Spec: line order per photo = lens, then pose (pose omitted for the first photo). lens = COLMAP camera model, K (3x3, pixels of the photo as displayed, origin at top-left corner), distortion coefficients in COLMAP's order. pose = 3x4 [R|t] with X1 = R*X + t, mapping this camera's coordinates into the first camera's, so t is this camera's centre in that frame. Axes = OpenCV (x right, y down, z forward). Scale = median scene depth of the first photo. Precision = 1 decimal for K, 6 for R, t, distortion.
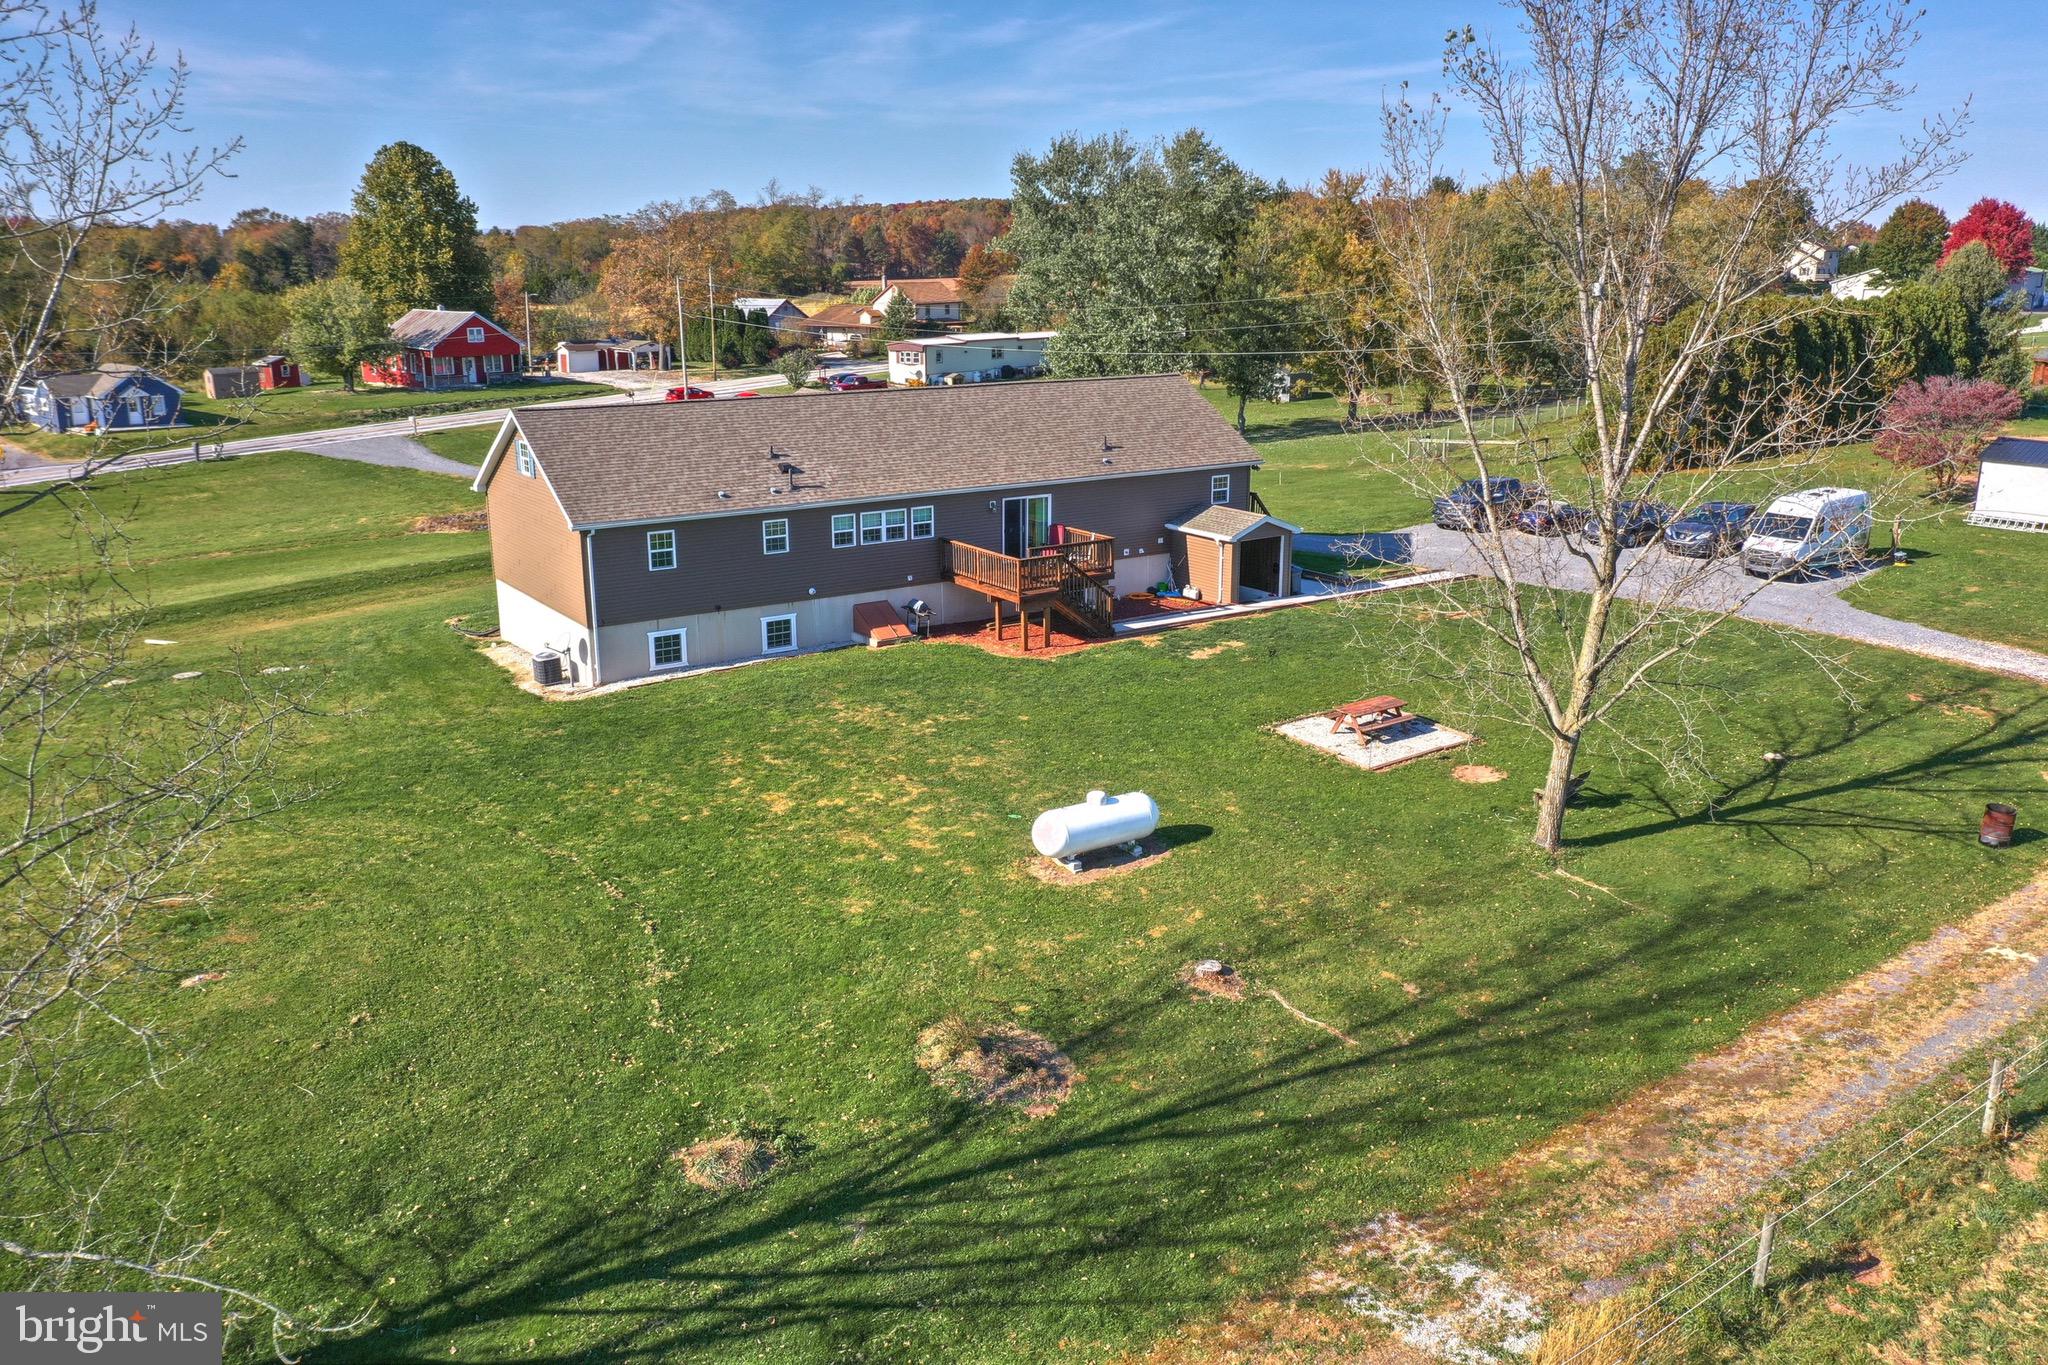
lens RADIAL K [[1631.3, 0, 1022.4], [0, 1631.3, 709.7], [0, 0, 1]] dist [0.002887, 0.001649]
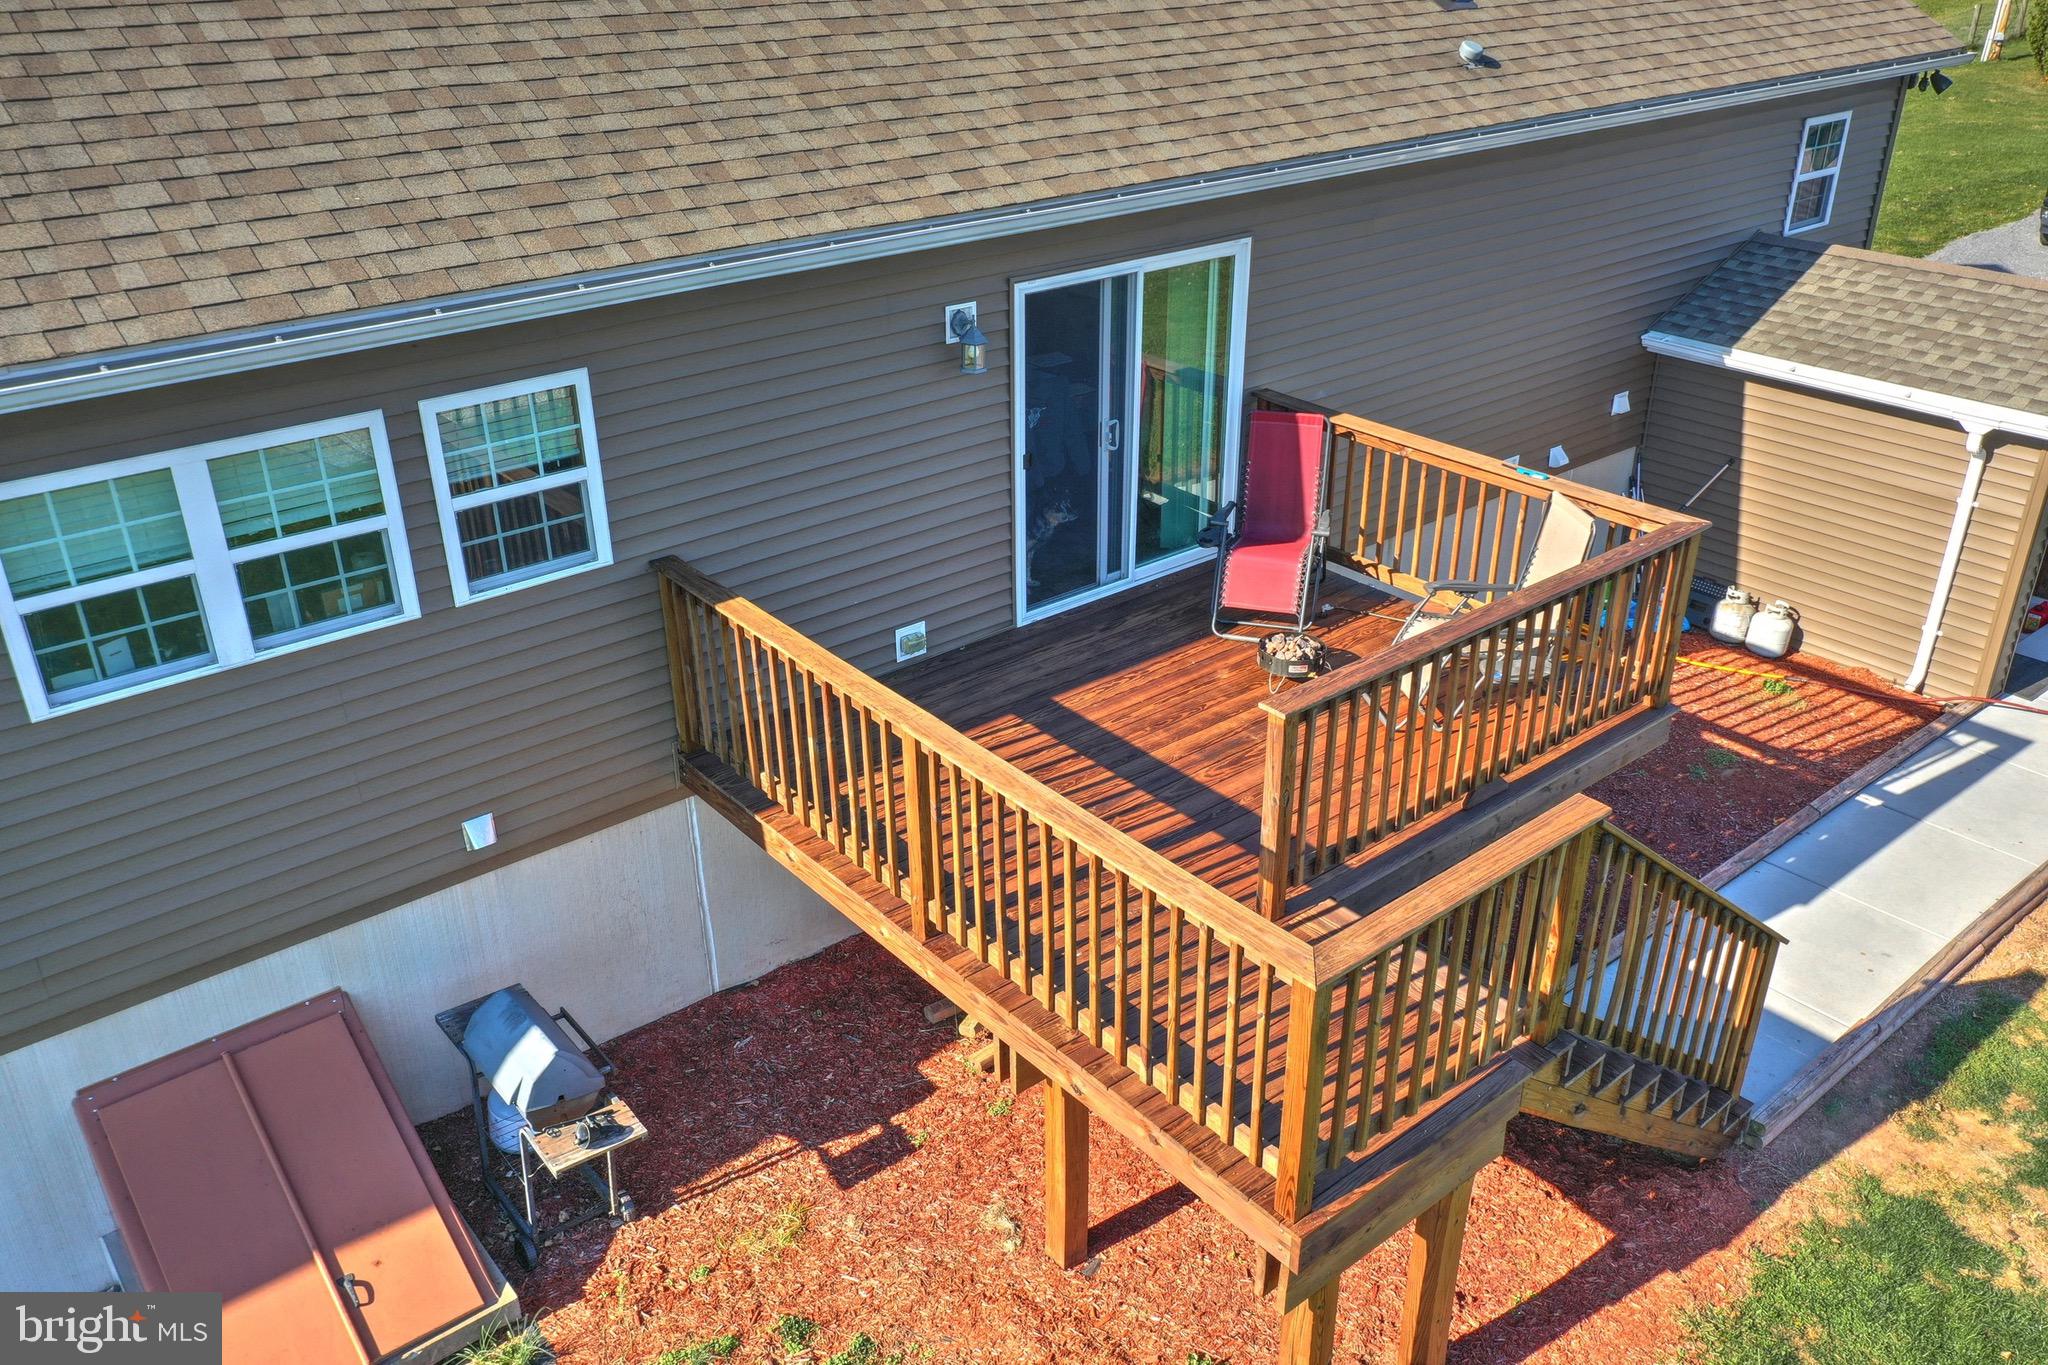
lens RADIAL K [[1606.8, 0, 1029.8], [0, 1606.8, 690.1], [0, 0, 1]] dist [0.004186, -0.002401]
pose [[0.995238, -0.049710, 0.083843, -0.011133], [0.031807, 0.978720, 0.202722, -0.050200], [-0.092136, -0.199090, 0.975640, 0.339893]]
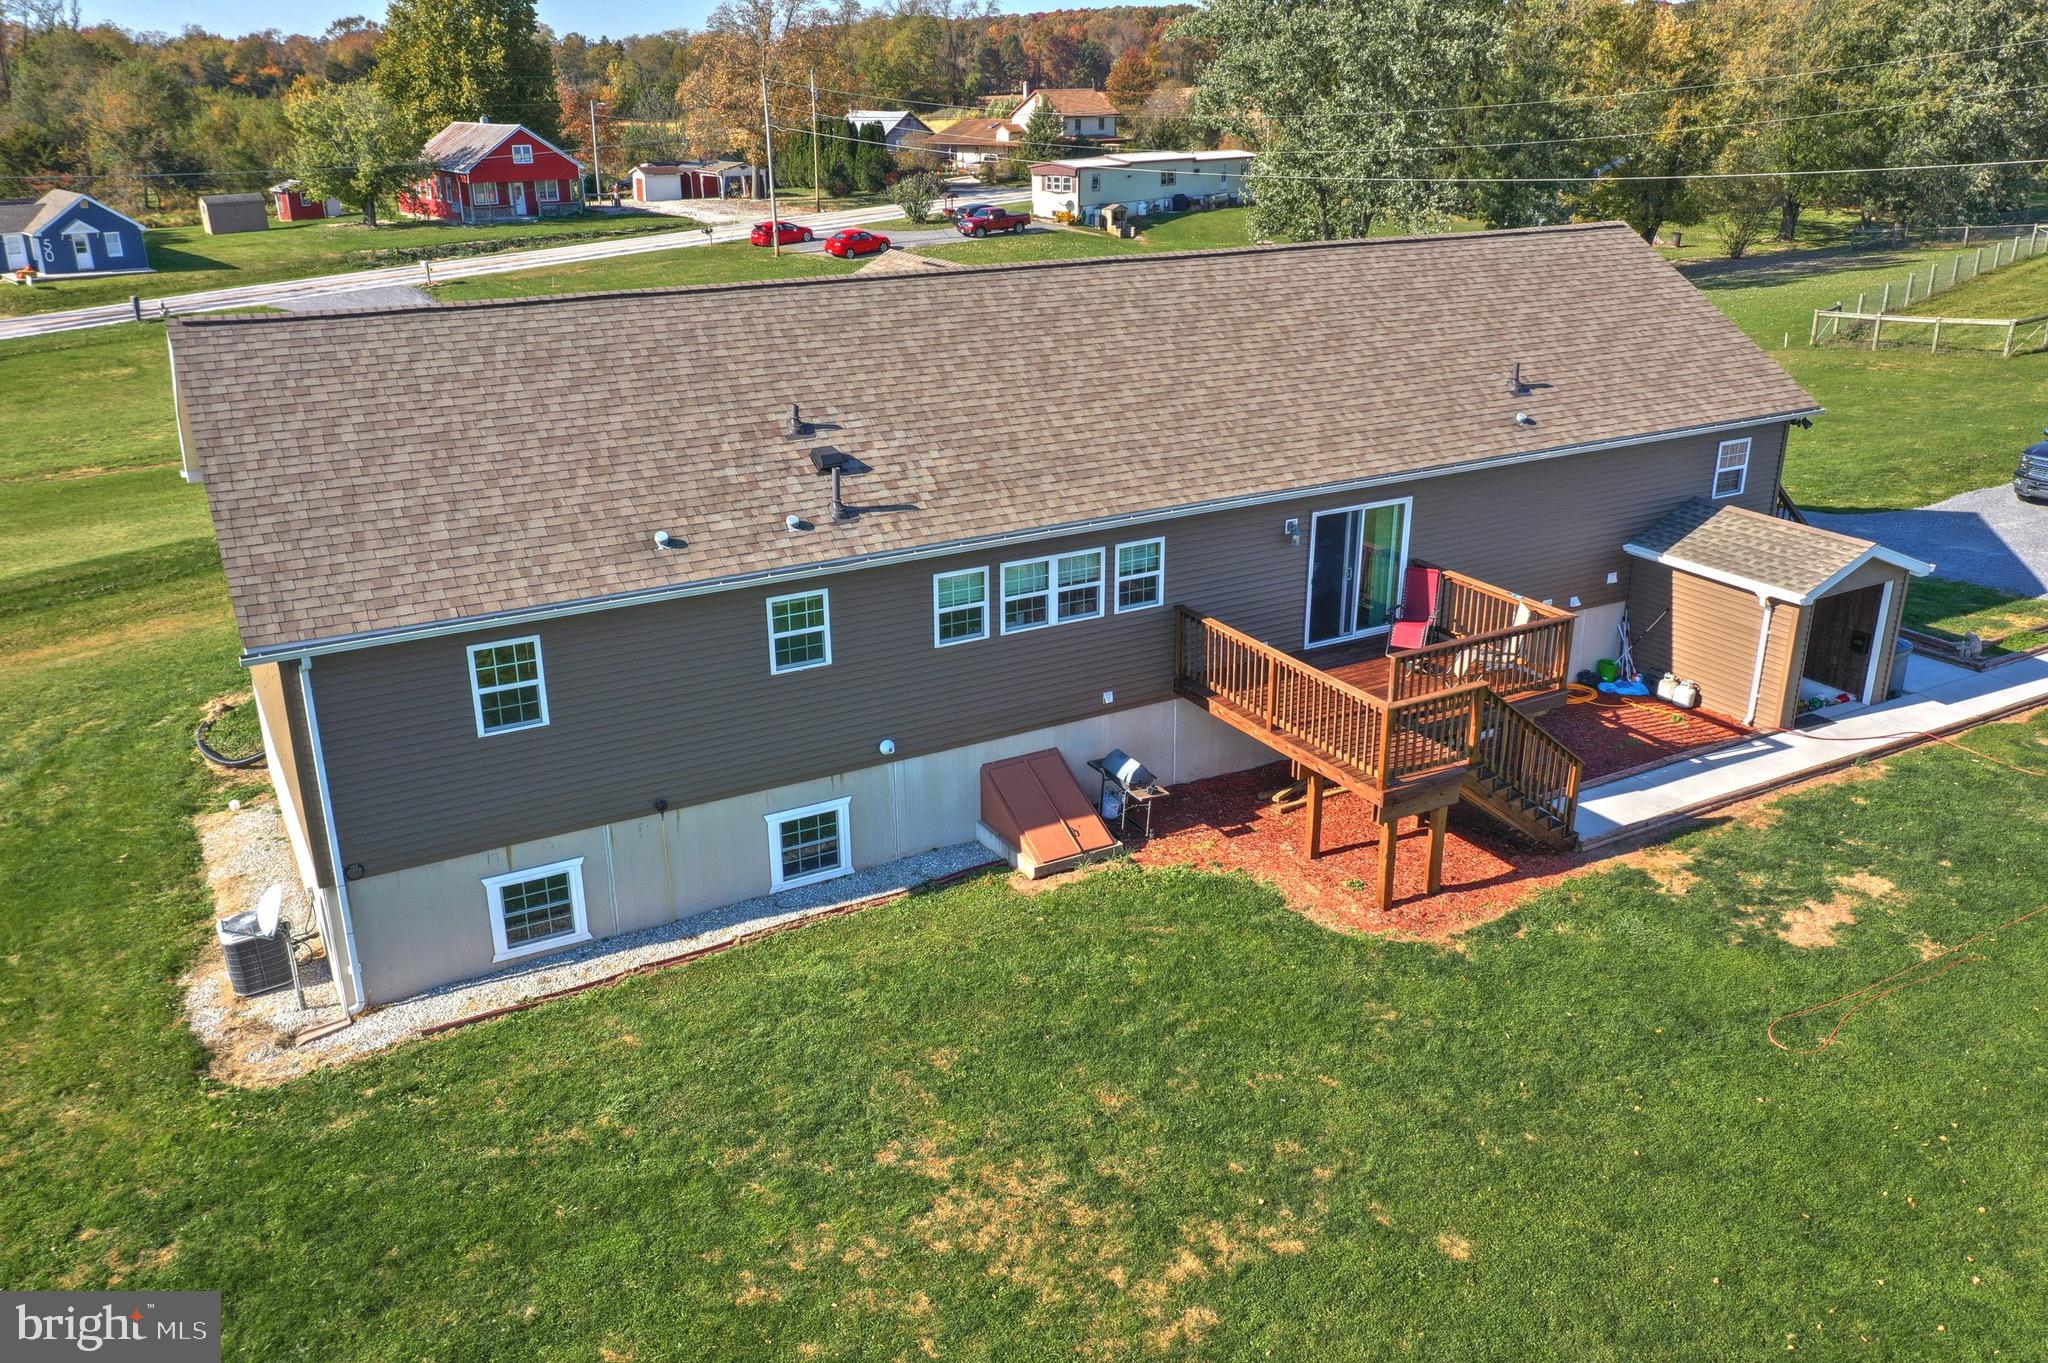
lens RADIAL K [[1606.8, 0, 1029.8], [0, 1606.8, 689.1], [0, 0, 1]] dist [0.004186, -0.002401]
pose [[0.997138, 0.024299, -0.071588, -0.023648], [-0.017517, 0.995429, 0.093885, -0.049971], [0.073542, -0.092362, 0.993006, 0.225563]]
